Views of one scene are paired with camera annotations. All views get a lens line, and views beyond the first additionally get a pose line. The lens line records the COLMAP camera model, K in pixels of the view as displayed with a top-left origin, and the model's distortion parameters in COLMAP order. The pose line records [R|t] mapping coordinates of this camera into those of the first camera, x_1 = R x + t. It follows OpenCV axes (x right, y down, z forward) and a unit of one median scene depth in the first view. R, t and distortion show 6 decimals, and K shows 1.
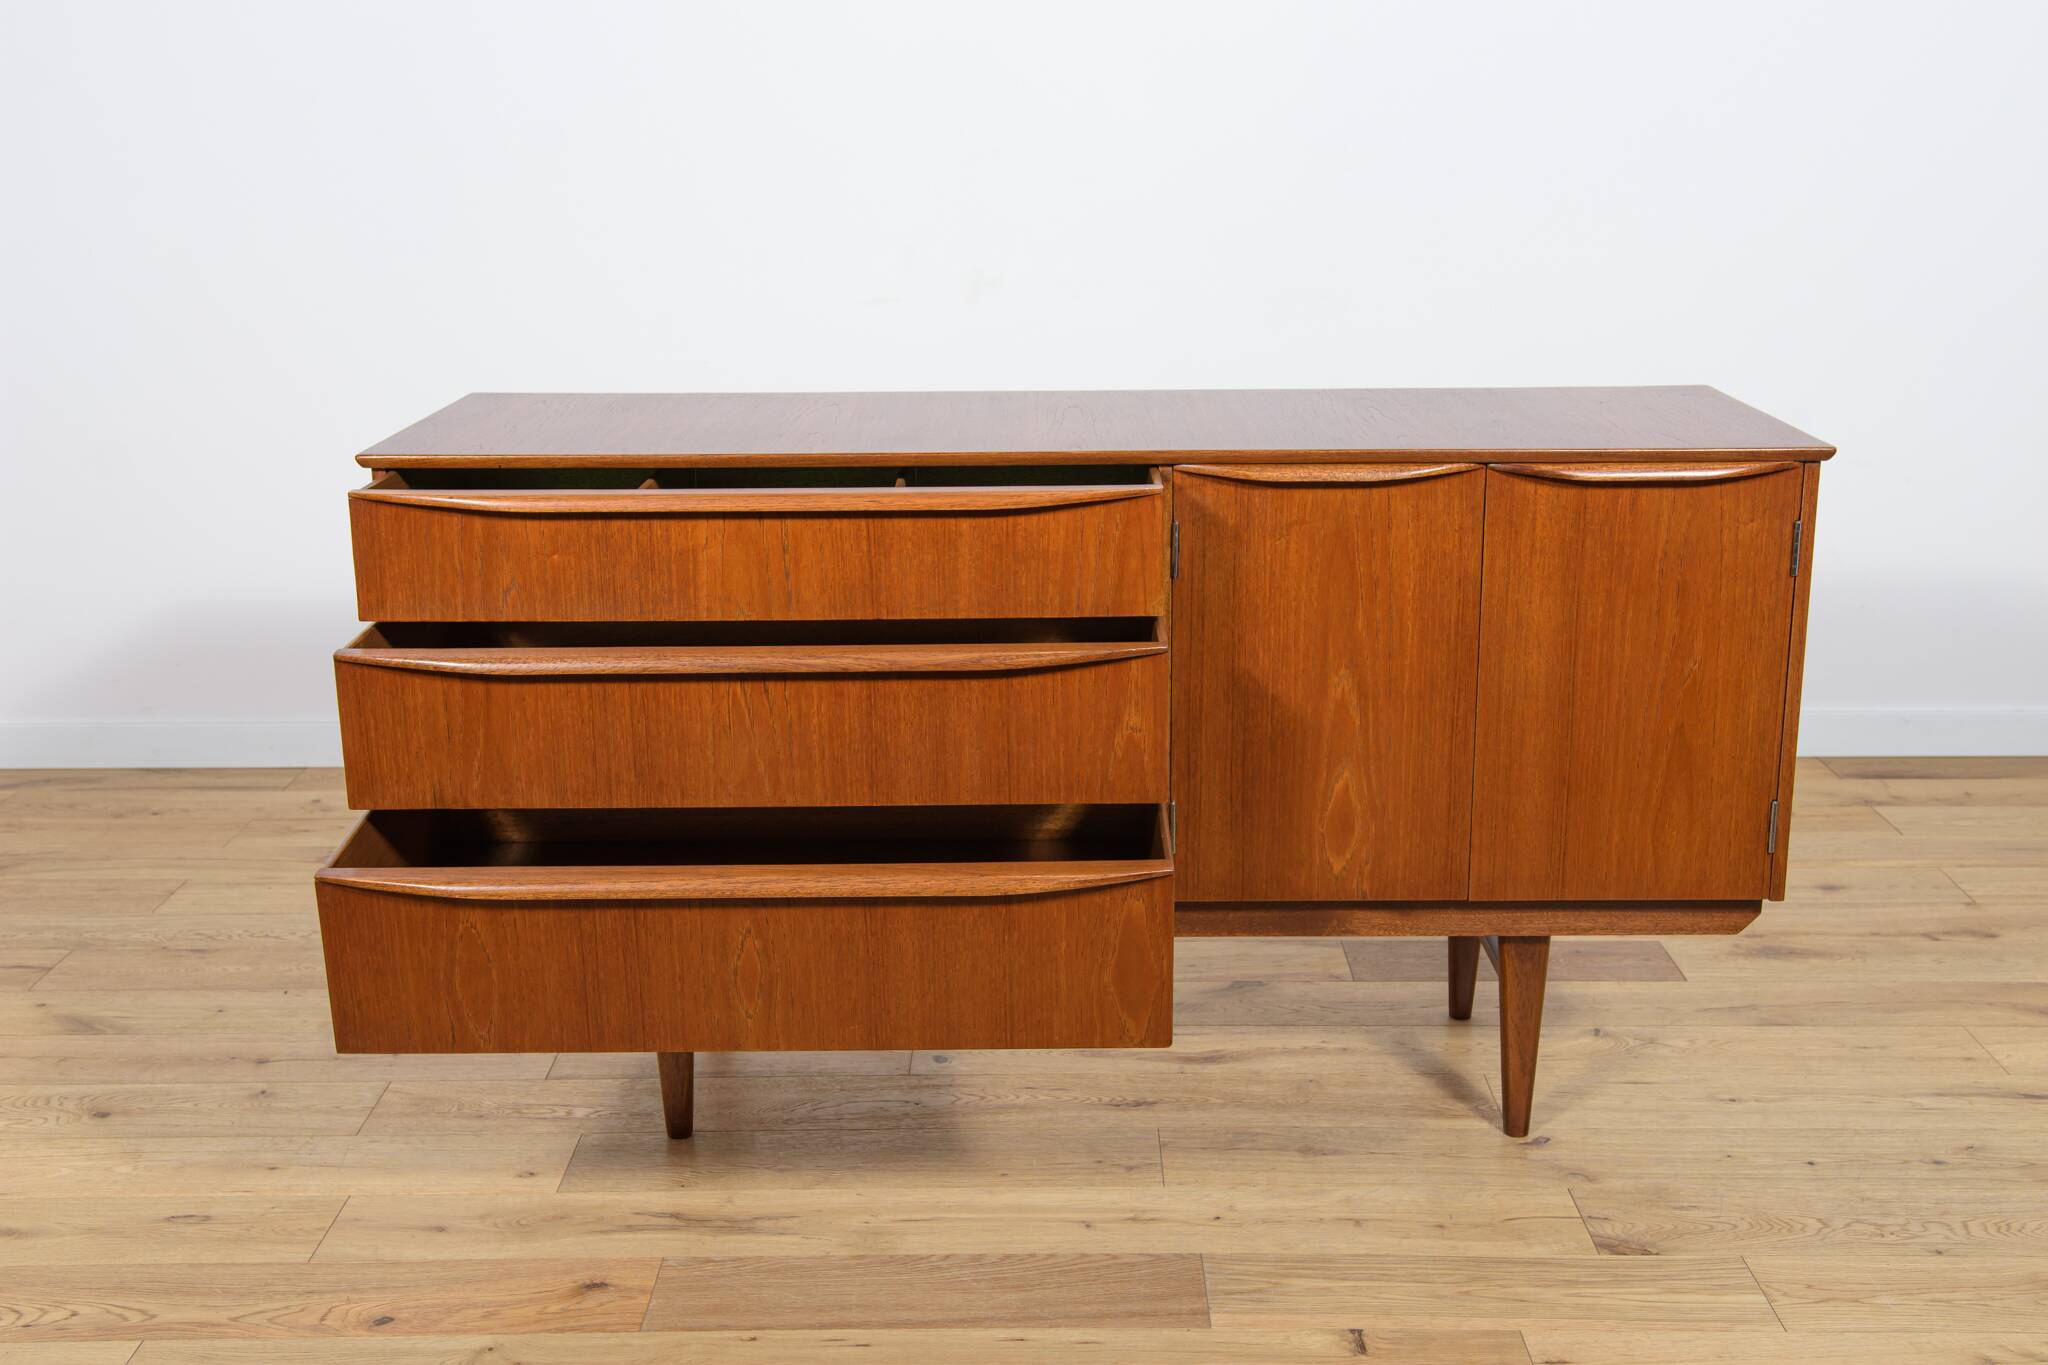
lens RADIAL K [[2246.7, 0, 1032.2], [0, 2246.7, 688.2], [0, 0, 1]] dist [0.011188, 0.128818]
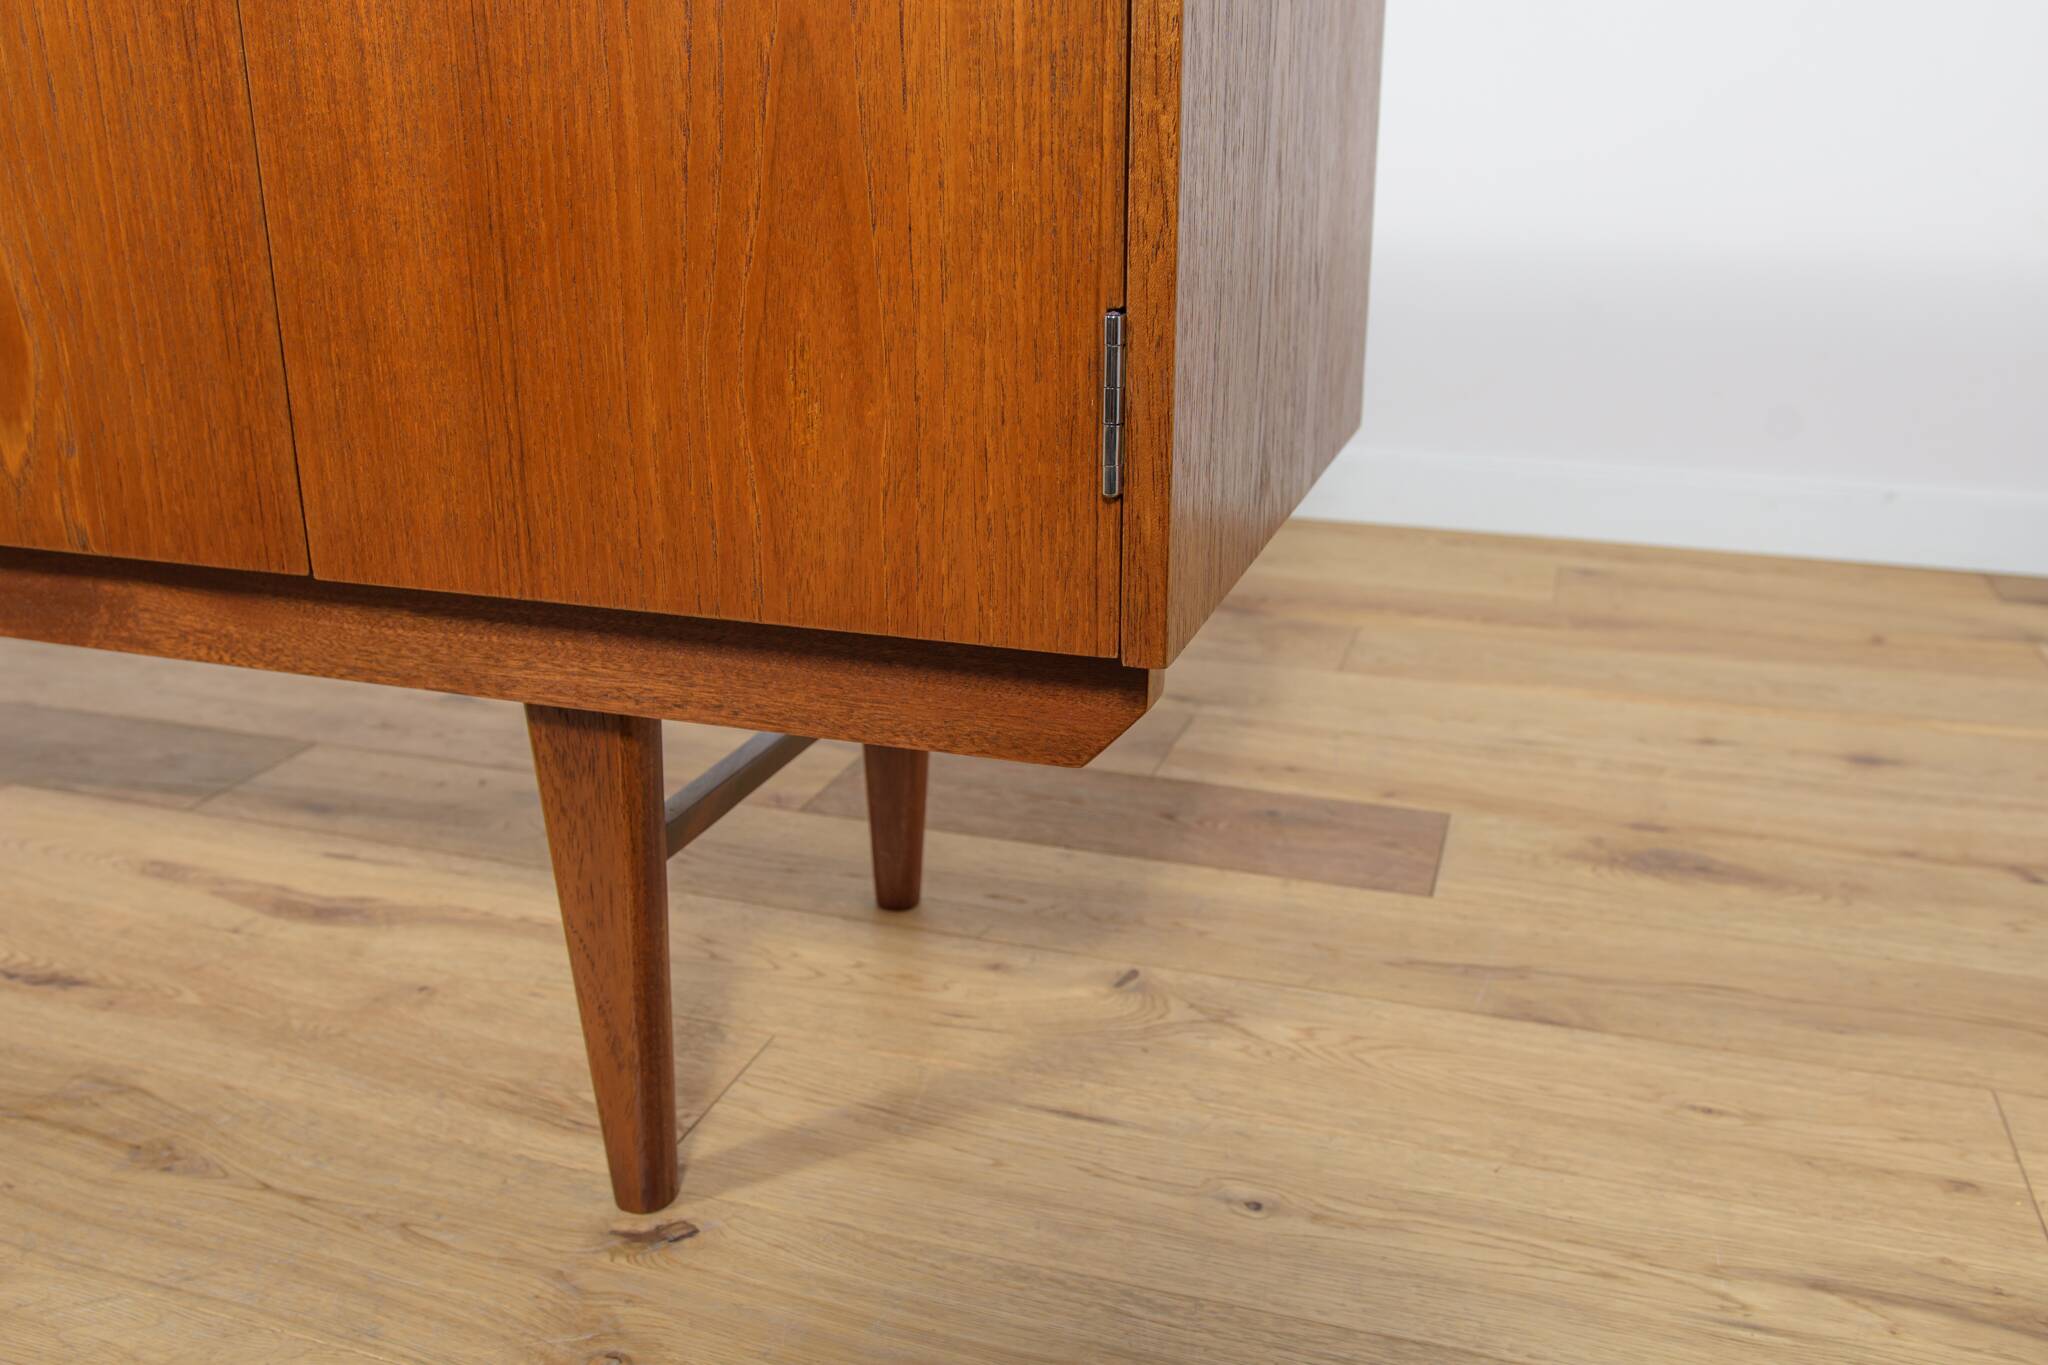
lens RADIAL K [[1737.7, 0, 1029.2], [0, 1737.7, 682.3], [0, 0, 1]] dist [-0.067727, 0.055450]
pose [[0.953730, 0.106727, -0.281084, 0.354594], [-0.089656, 0.993298, 0.072948, 0.075165], [0.286985, -0.044372, 0.956907, 0.718260]]
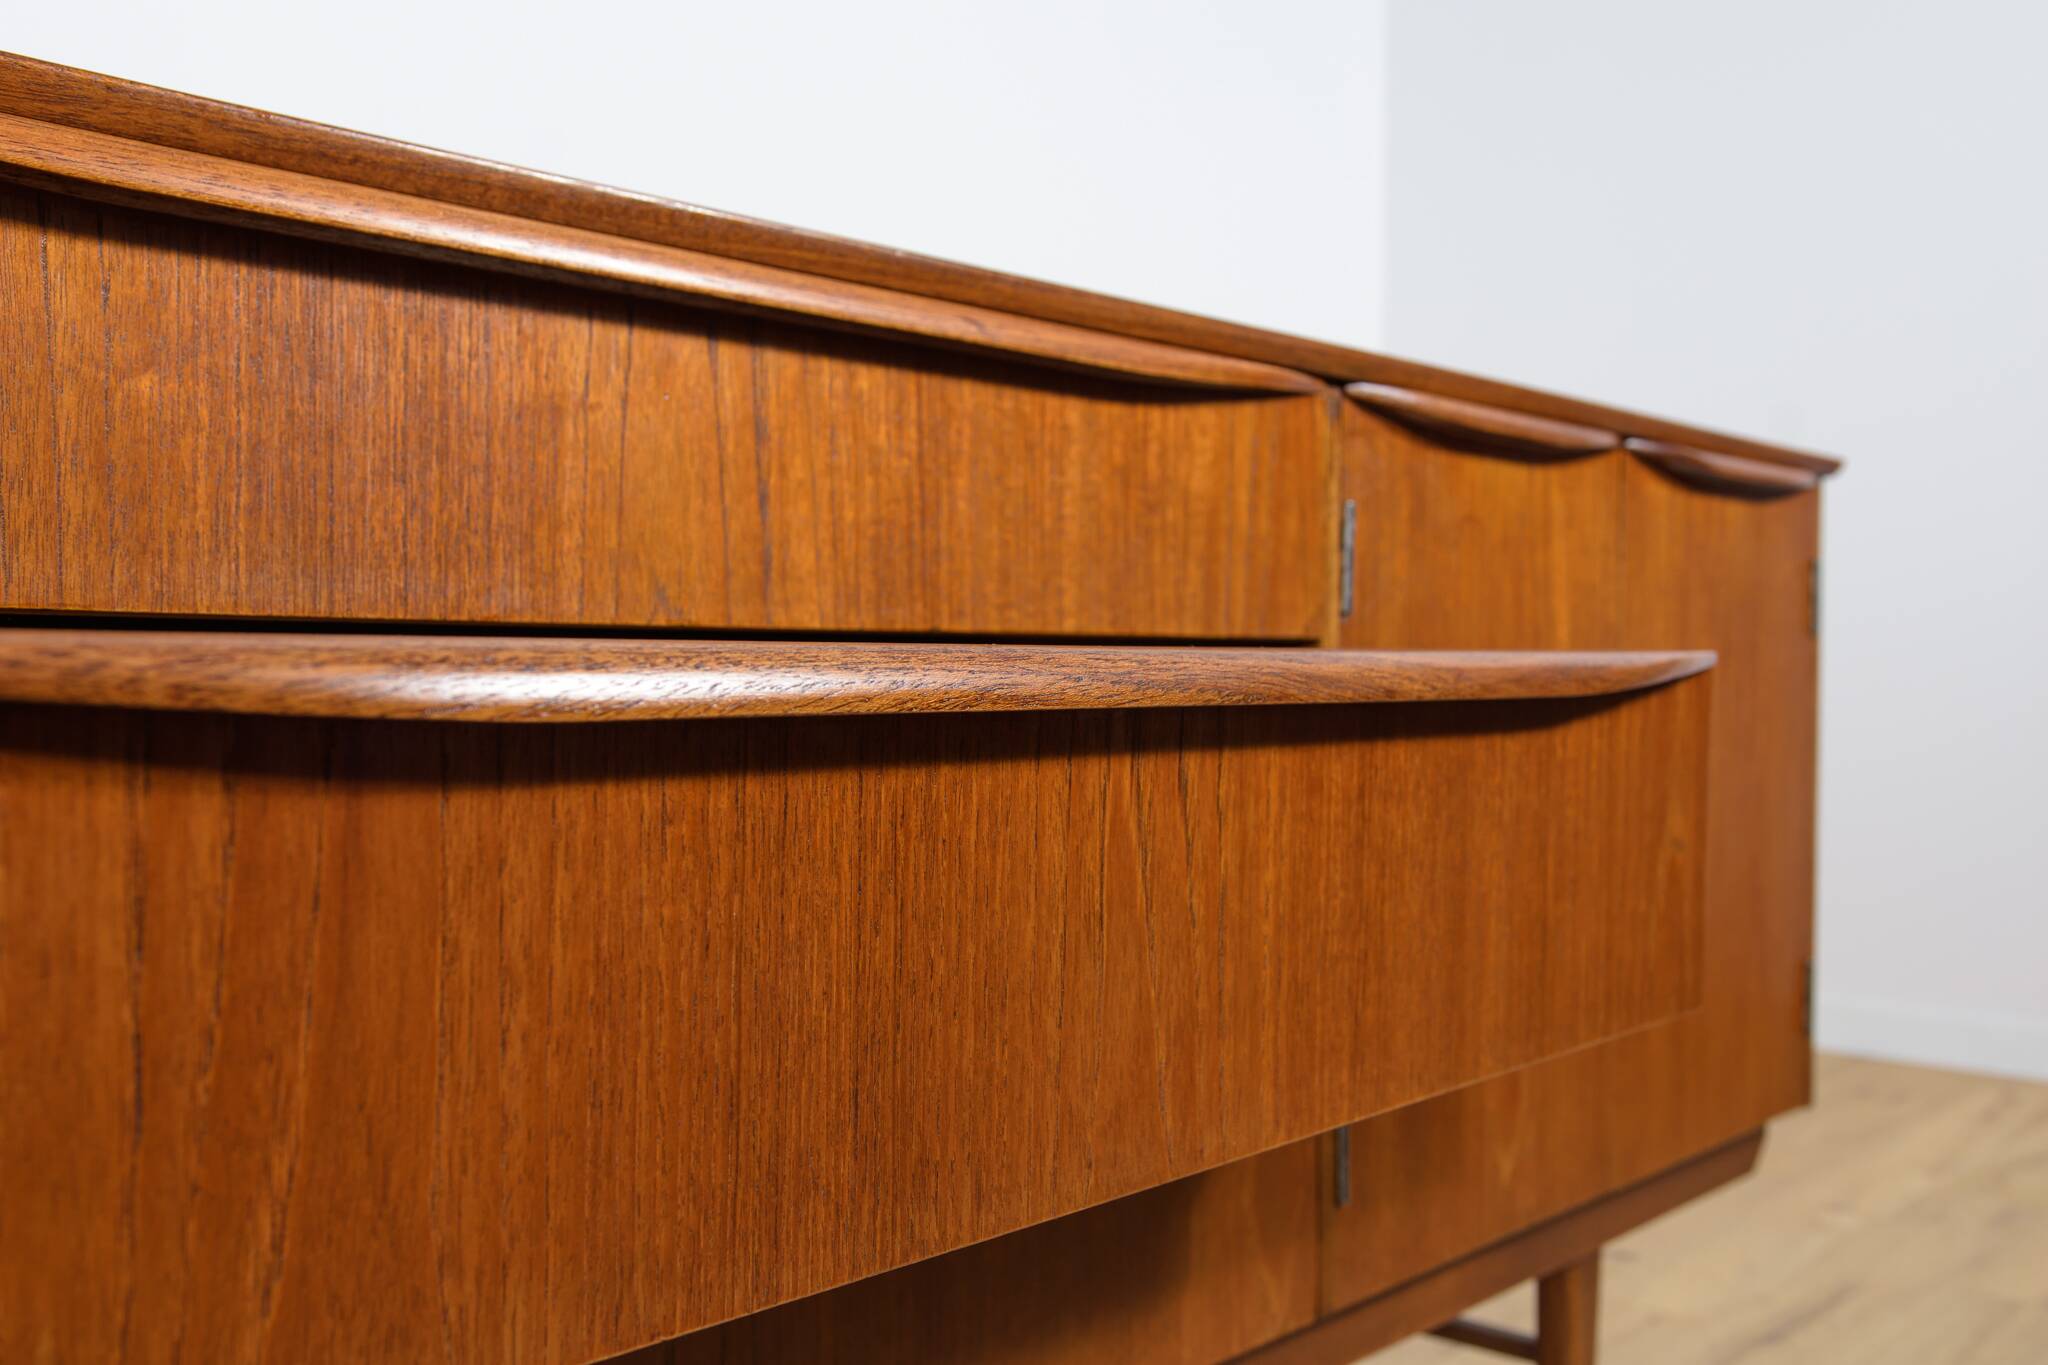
lens RADIAL K [[1972.8, 0, 1022.4], [0, 1972.8, 689.6], [0, 0, 1]] dist [-0.041816, 0.075103]
pose [[0.667087, 0.001408, 0.744979, -0.274116], [0.182879, 0.969090, -0.165589, 0.022389], [-0.722185, 0.246703, 0.646210, 0.694858]]
